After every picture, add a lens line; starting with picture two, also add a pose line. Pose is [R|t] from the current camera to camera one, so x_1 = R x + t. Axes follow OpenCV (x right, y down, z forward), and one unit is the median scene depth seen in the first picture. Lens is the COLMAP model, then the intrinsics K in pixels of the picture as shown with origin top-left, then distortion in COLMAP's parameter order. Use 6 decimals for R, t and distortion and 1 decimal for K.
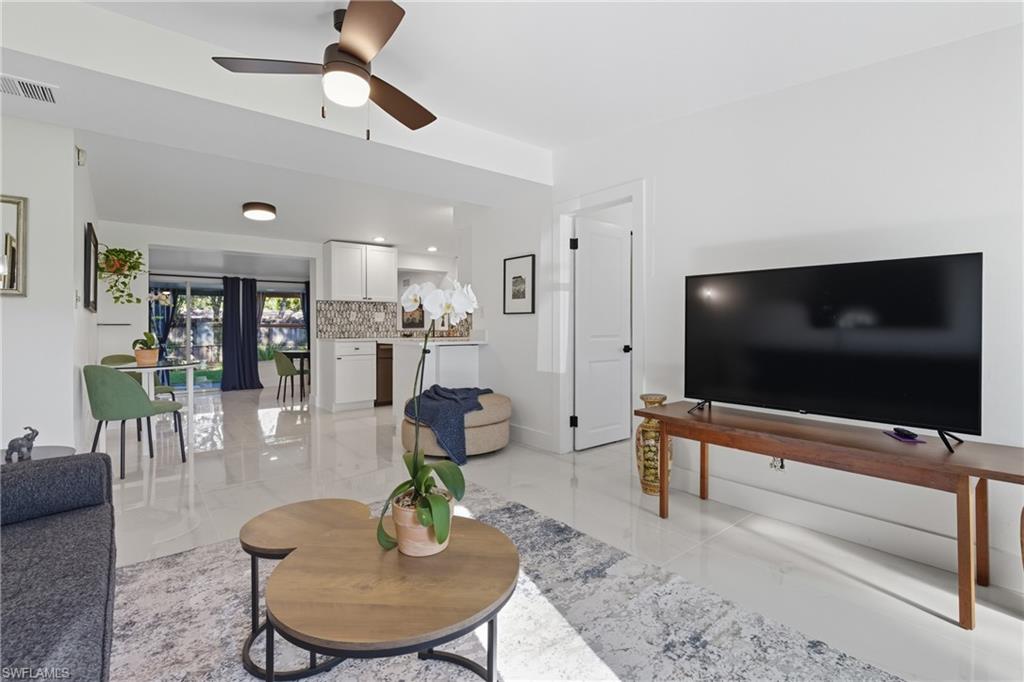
lens RADIAL K [[481.5, 0, 515.9], [0, 481.5, 334.1], [0, 0, 1]] dist [-0.005948, -0.000367]
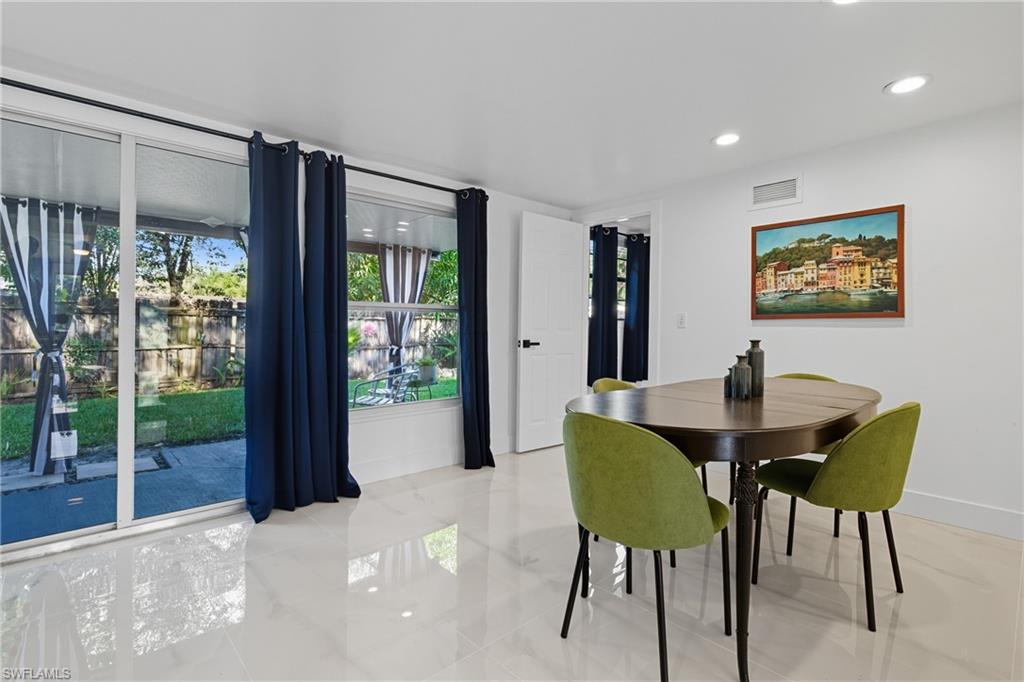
lens RADIAL K [[481.5, 0, 508.2], [0, 481.5, 333.2], [0, 0, 1]] dist [-0.005948, -0.000367]
pose [[0.994797, 0.004694, 0.101771, -0.461572], [-0.003719, 0.999945, -0.009769, 0.005753], [-0.101812, 0.009340, 0.994760, 0.660956]]
